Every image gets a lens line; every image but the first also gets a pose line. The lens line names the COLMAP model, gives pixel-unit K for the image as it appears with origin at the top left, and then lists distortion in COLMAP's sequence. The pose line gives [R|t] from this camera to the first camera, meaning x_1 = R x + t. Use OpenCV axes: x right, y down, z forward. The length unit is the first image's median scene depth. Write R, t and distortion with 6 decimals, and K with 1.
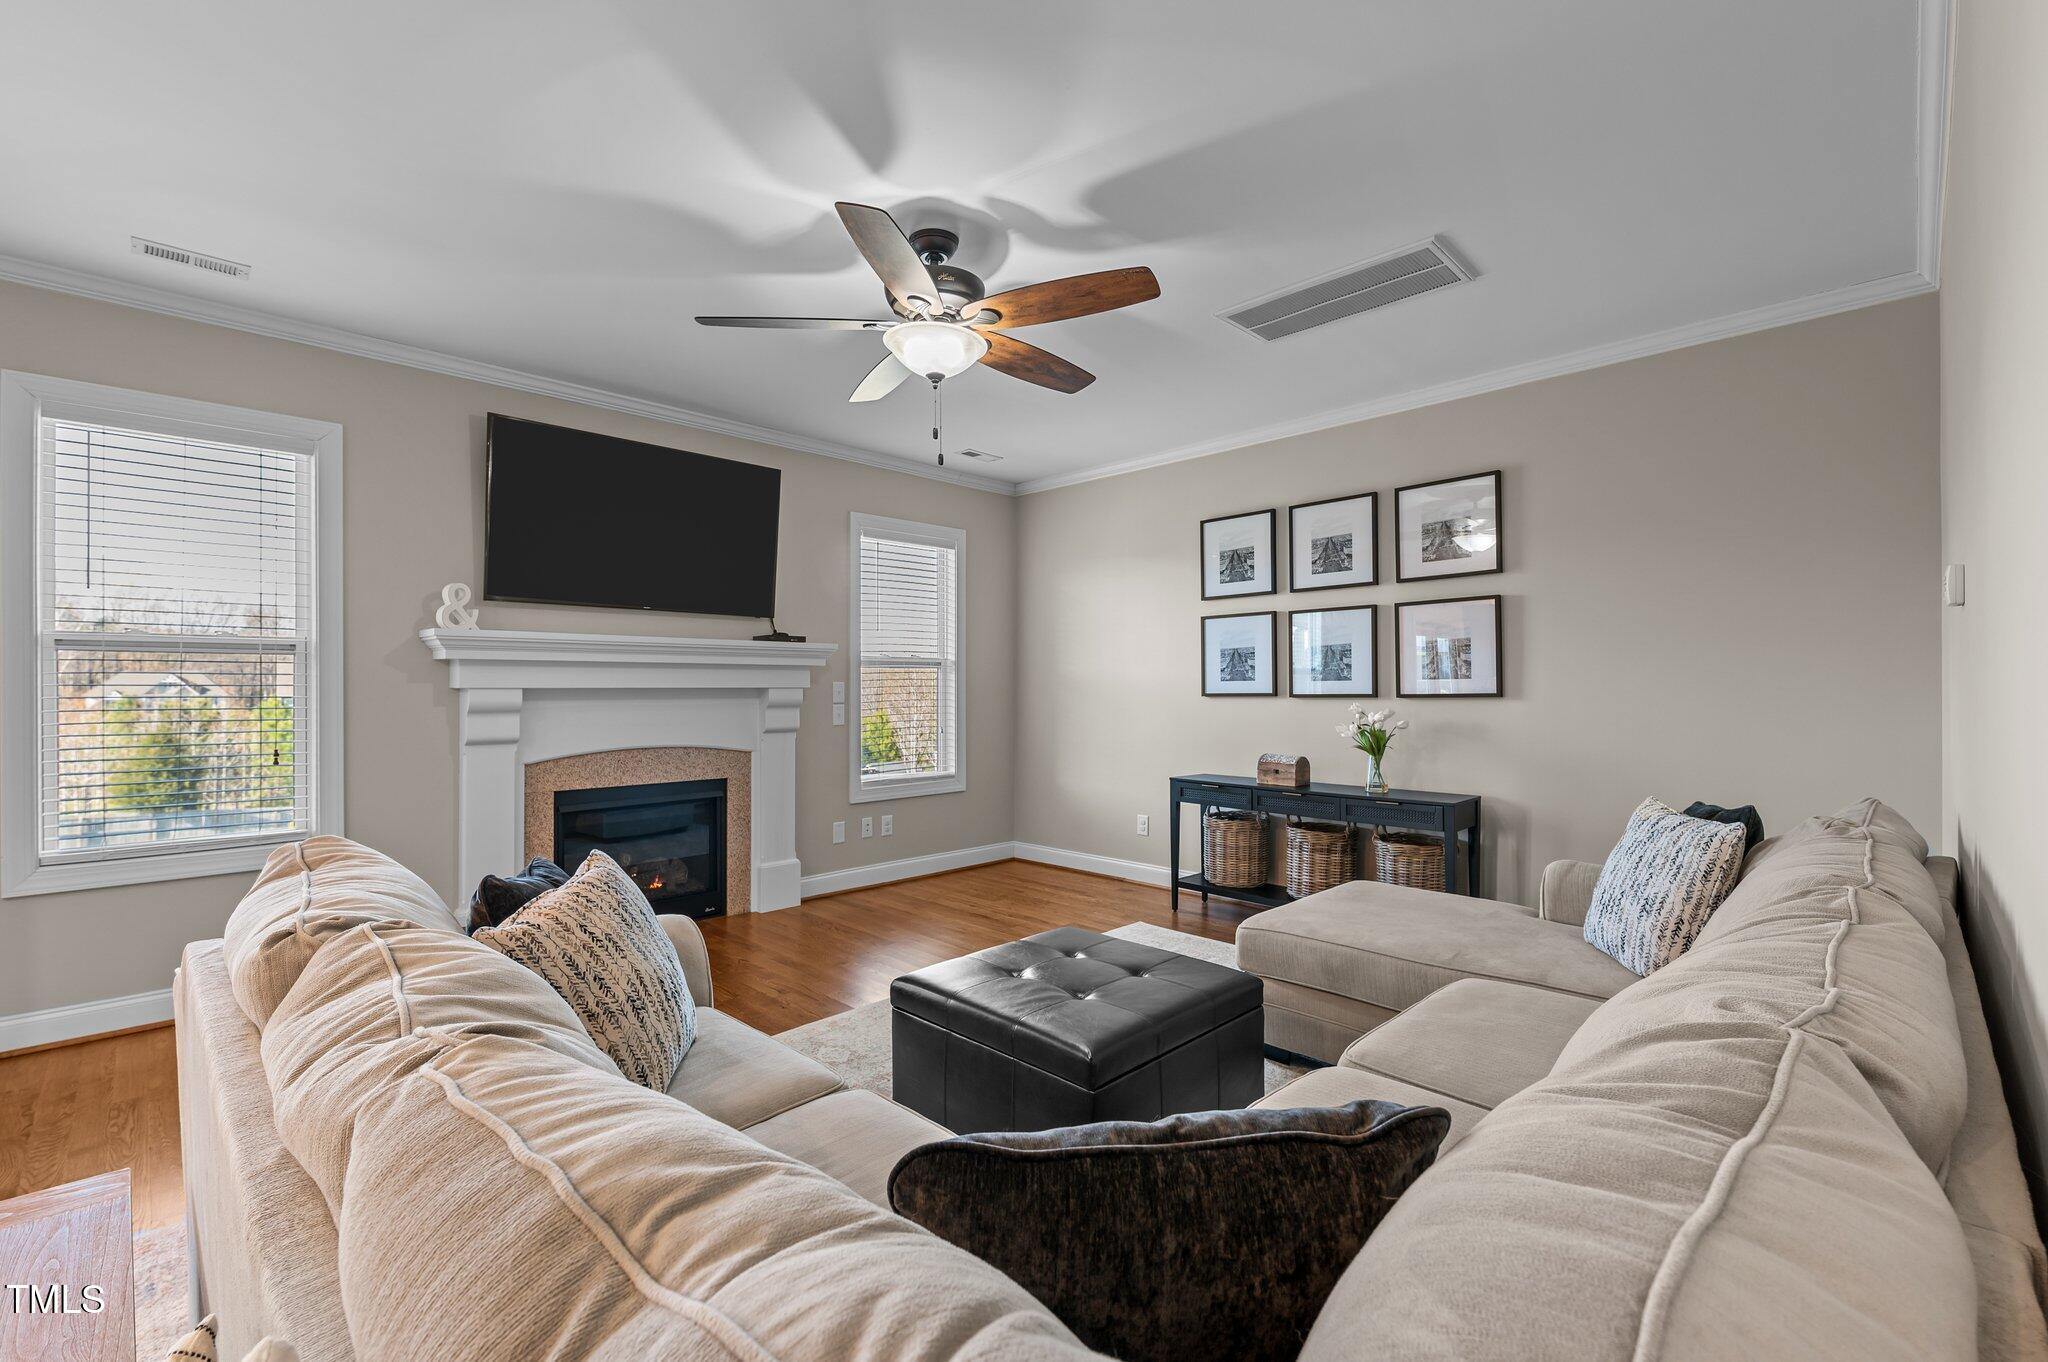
lens RADIAL K [[884.1, 0, 1028.4], [0, 884.1, 685.9], [0, 0, 1]] dist [0.007541, -0.002862]
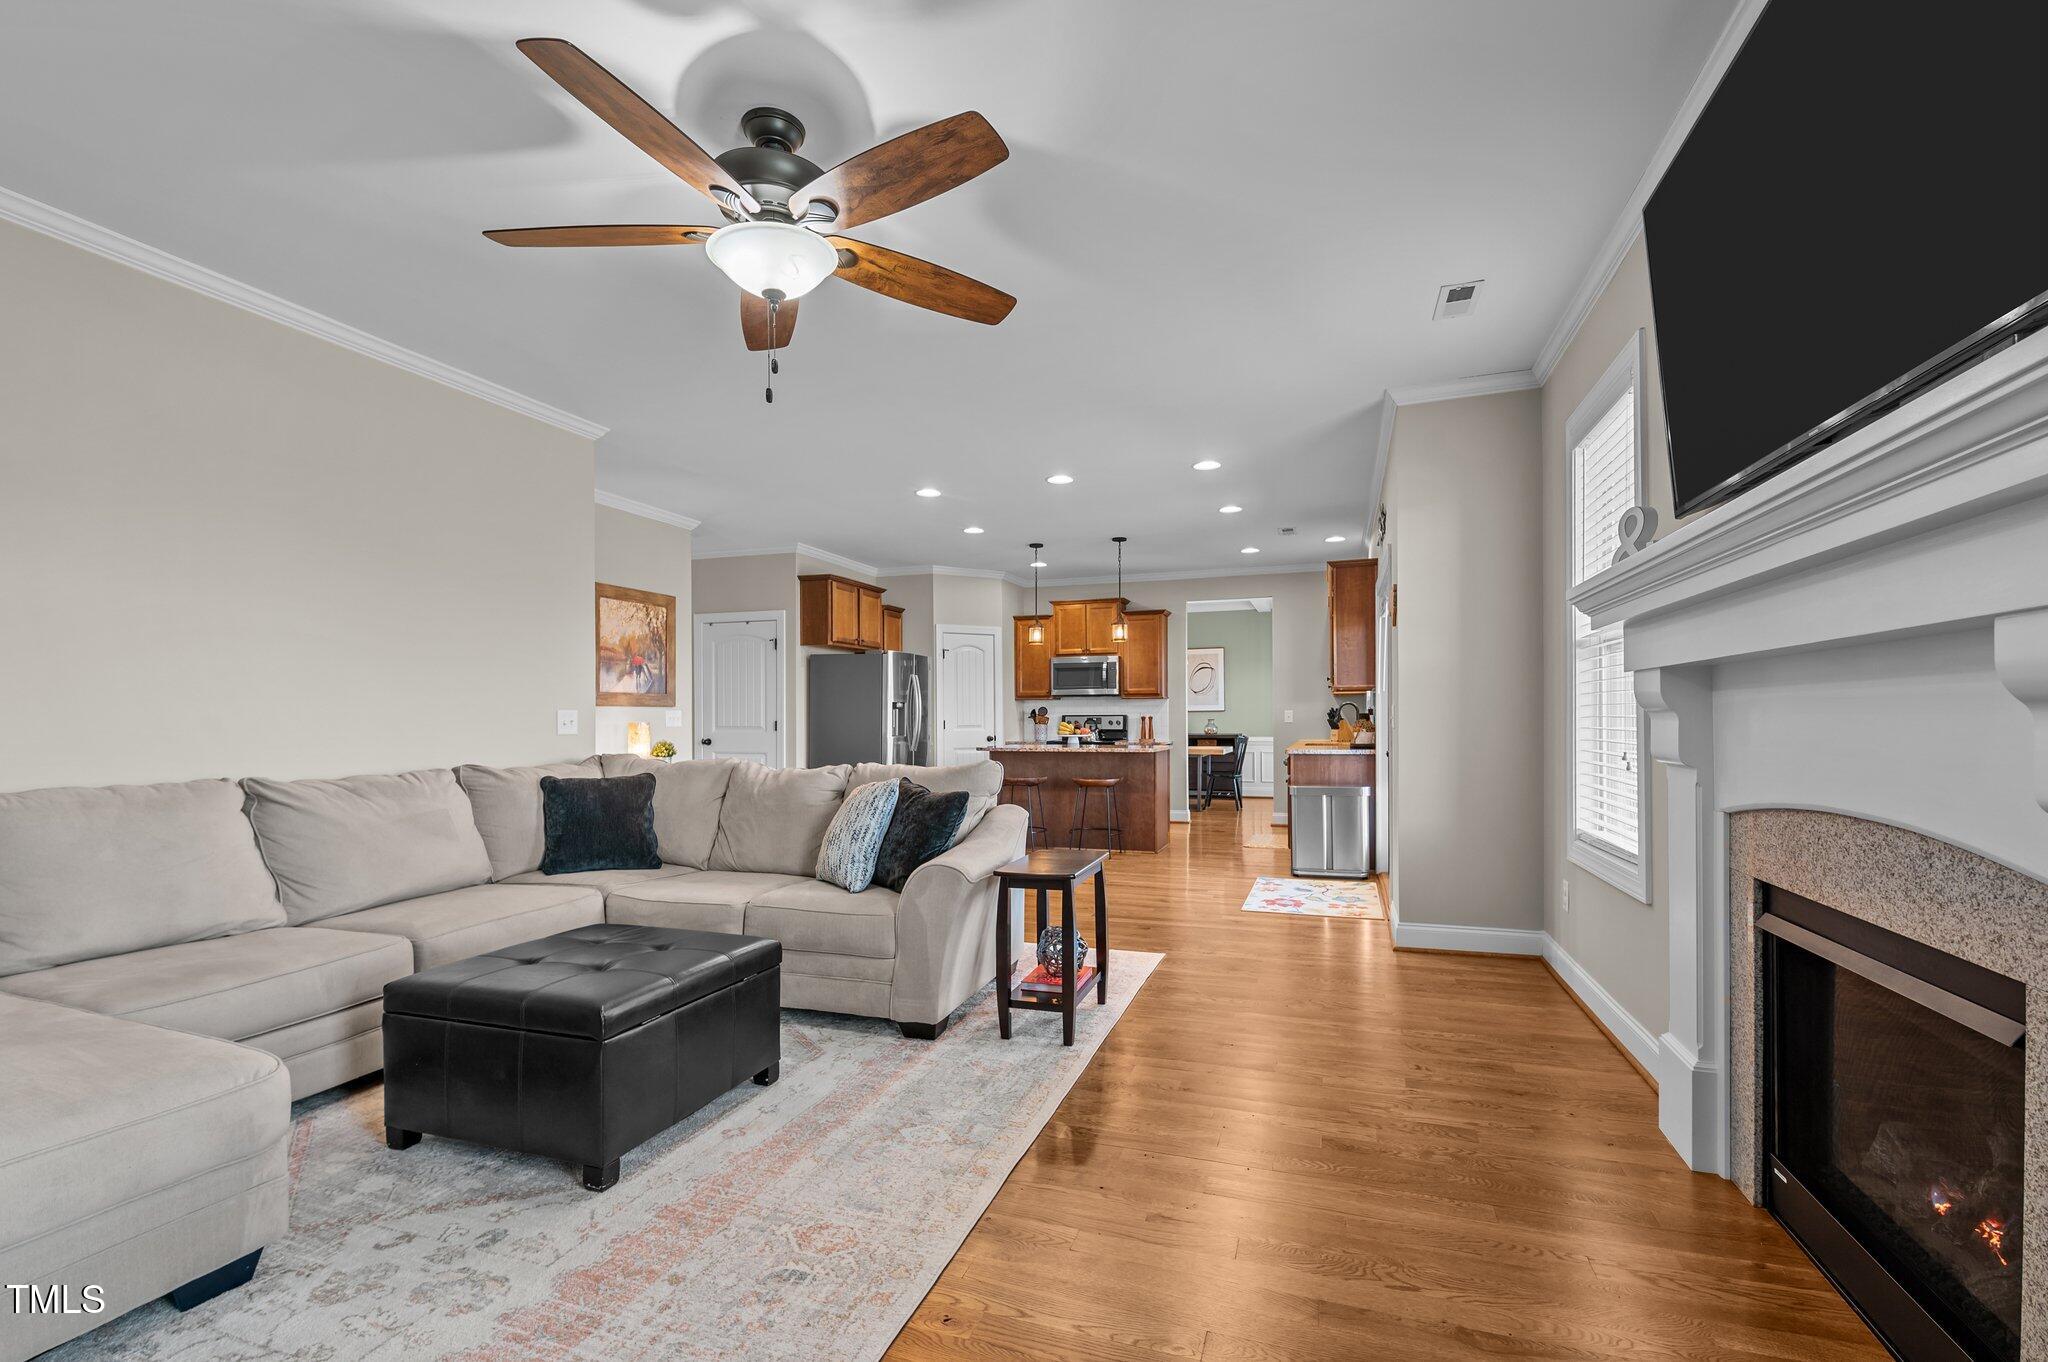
lens RADIAL K [[884.1, 0, 1029.0], [0, 884.1, 724.3], [0, 0, 1]] dist [0.007541, -0.002862]
pose [[-0.904227, 0.008898, -0.426960, 0.019761], [0.007302, 0.999959, 0.005376, 0.026860], [0.426991, 0.001743, -0.904254, 1.096616]]
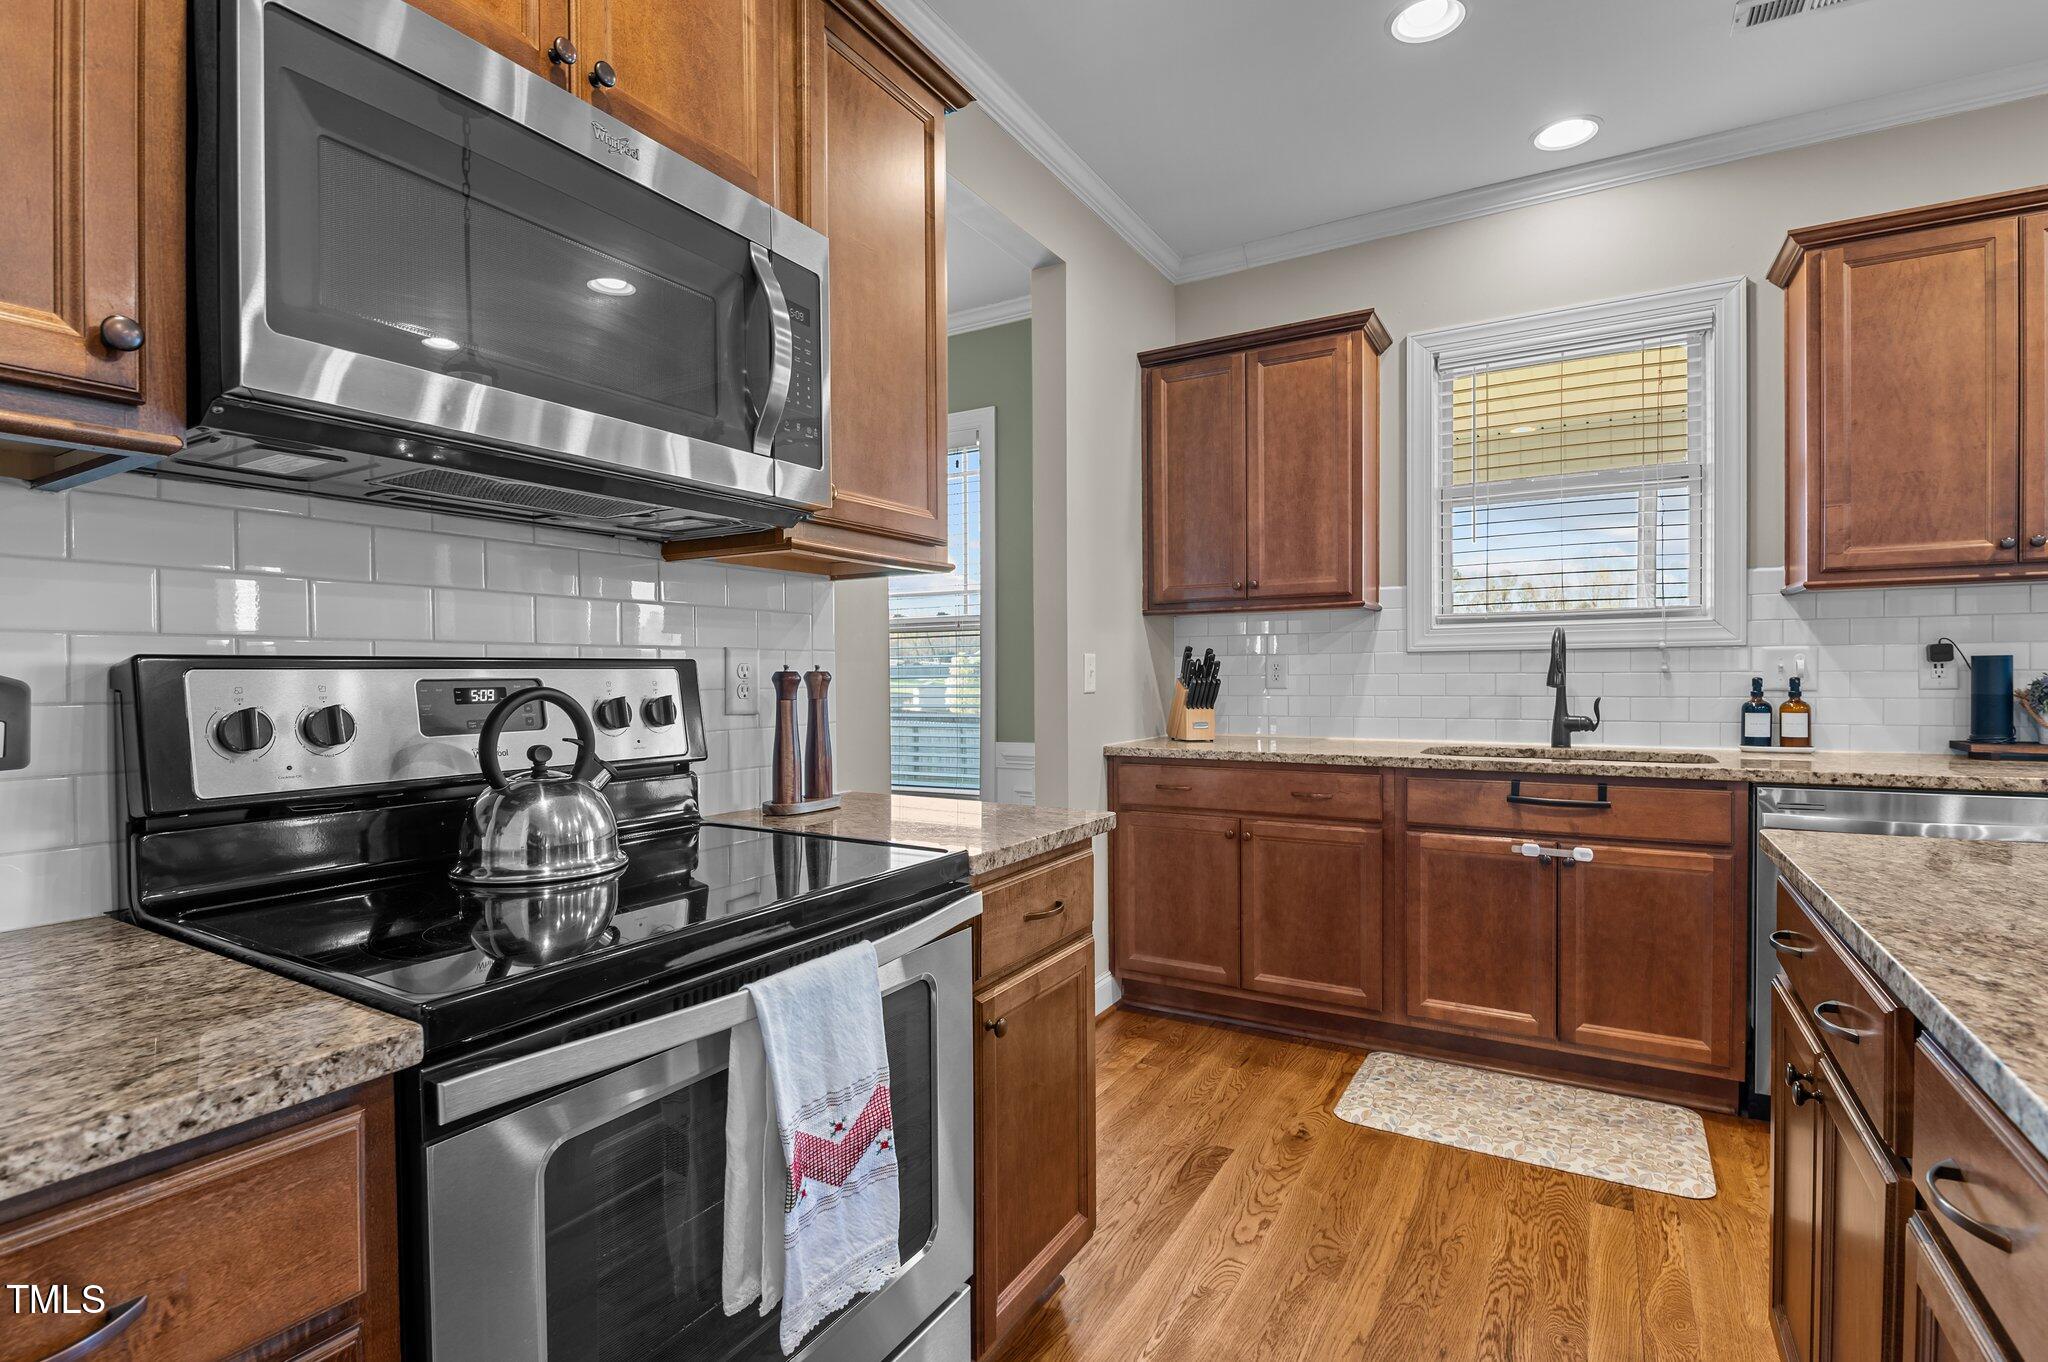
lens RADIAL K [[978.8, 0, 1004.5], [0, 978.8, 694.7], [0, 0, 1]] dist [-0.000961, -0.000013]
pose [[0.233774, 0.023615, -0.972004, -0.678230], [0.011187, 0.999573, 0.026976, 0.022293], [0.972226, -0.017180, 0.233411, -0.596135]]
